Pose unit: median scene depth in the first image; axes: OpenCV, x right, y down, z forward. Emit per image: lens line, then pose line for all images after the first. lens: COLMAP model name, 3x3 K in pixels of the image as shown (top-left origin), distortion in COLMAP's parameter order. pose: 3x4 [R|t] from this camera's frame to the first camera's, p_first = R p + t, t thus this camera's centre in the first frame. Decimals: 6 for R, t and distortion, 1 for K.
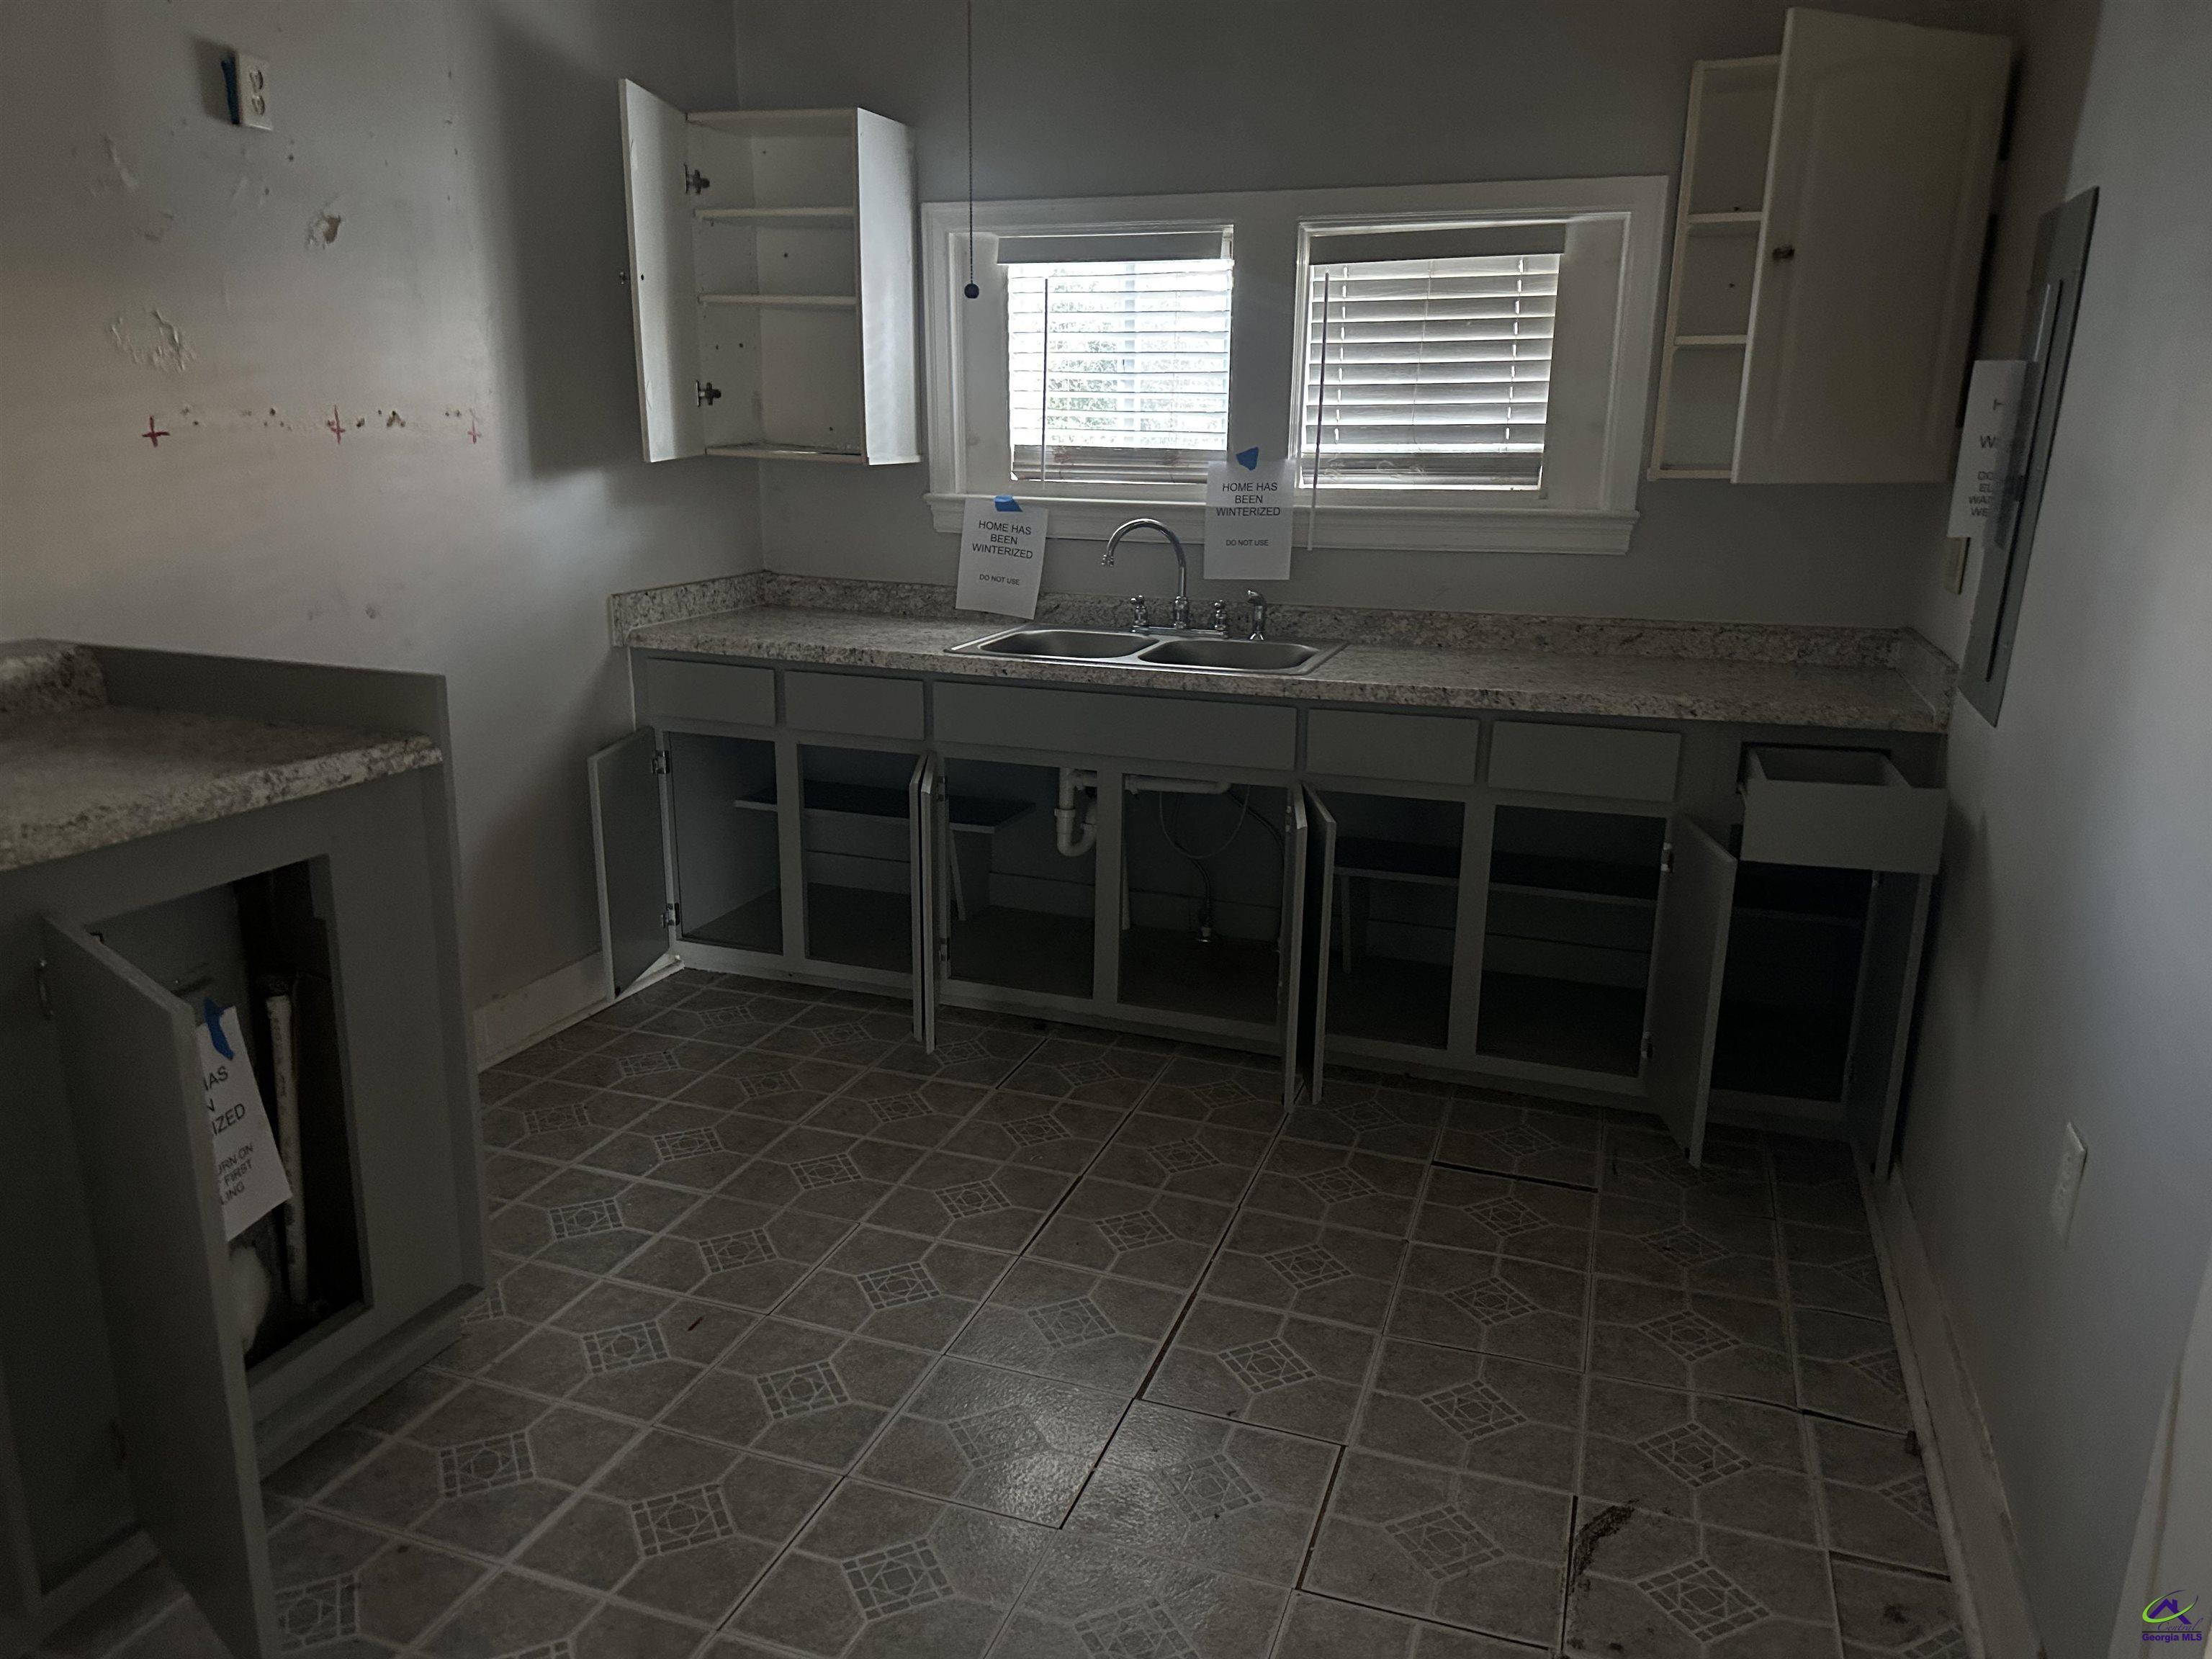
lens RADIAL K [[1558.3, 0, 1107.1], [0, 1558.3, 832.5], [0, 0, 1]] dist [0.046464, -0.009628]
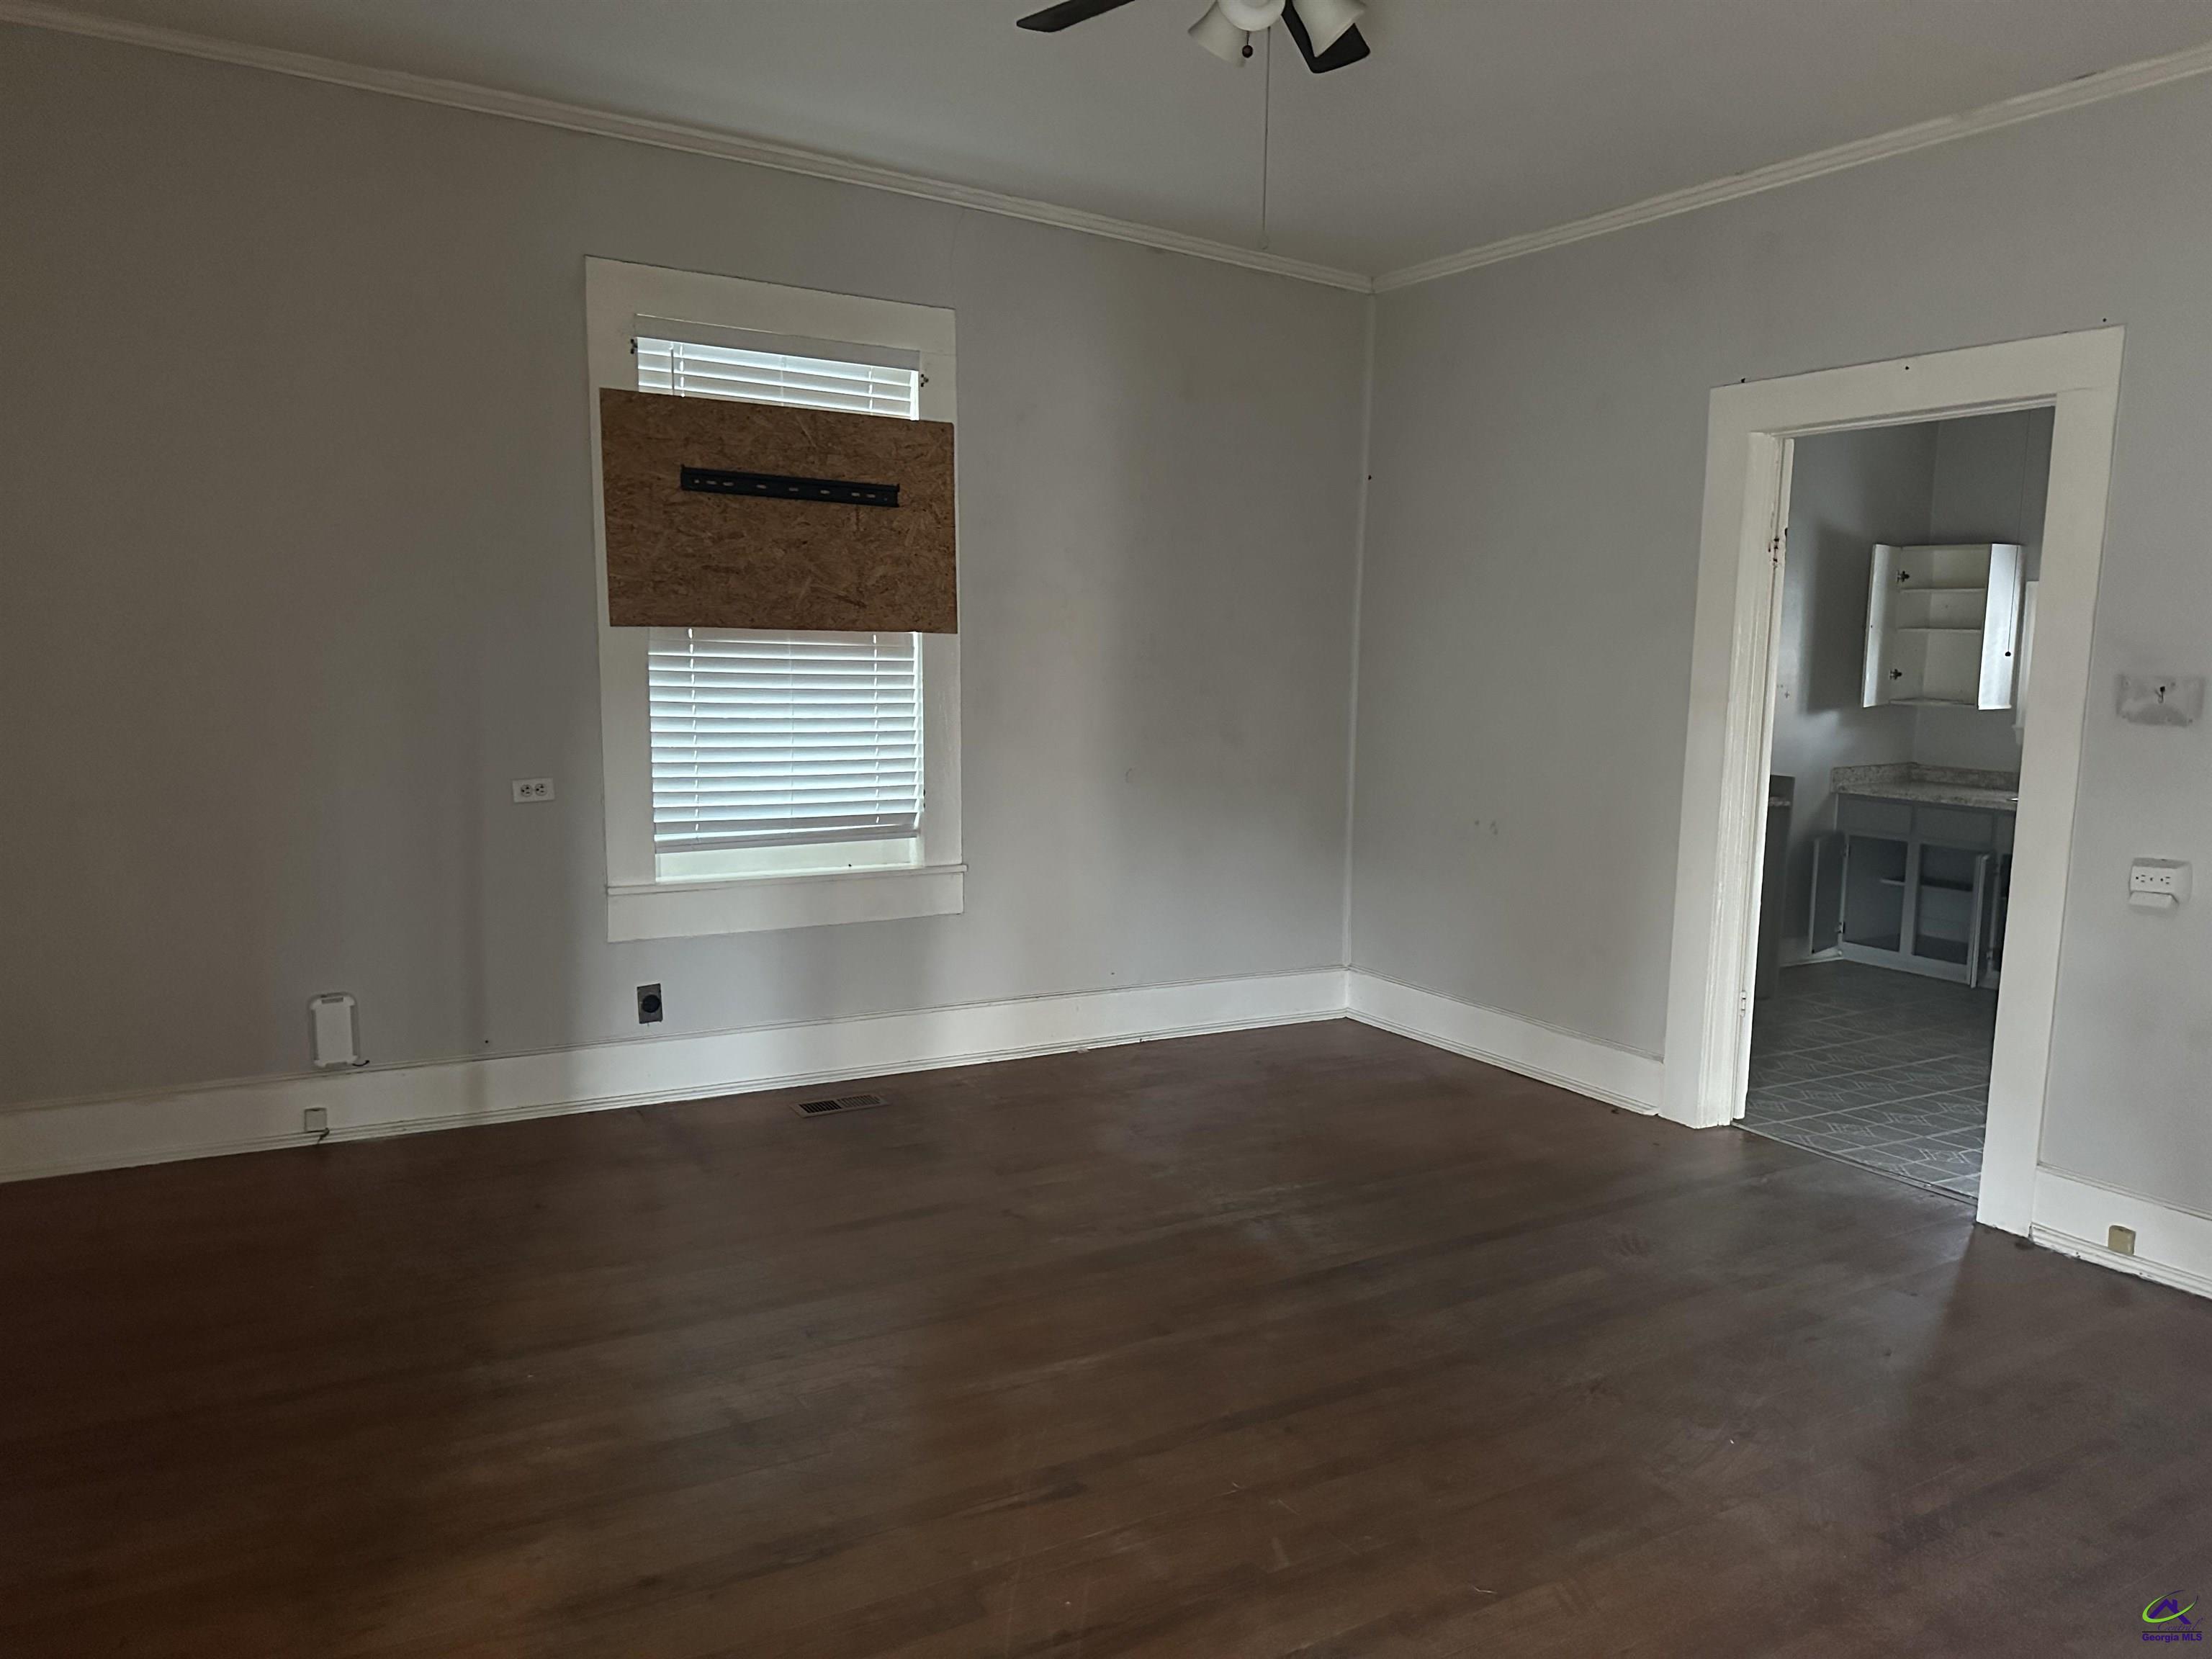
lens RADIAL K [[1558.3, 0, 1179.7], [0, 1558.3, 886.4], [0, 0, 1]] dist [0.046464, -0.009628]
pose [[0.799531, 0.084556, -0.594643, 0.245977], [-0.152354, 0.986212, -0.064613, 0.270456], [0.580980, 0.142257, 0.801390, -1.158111]]
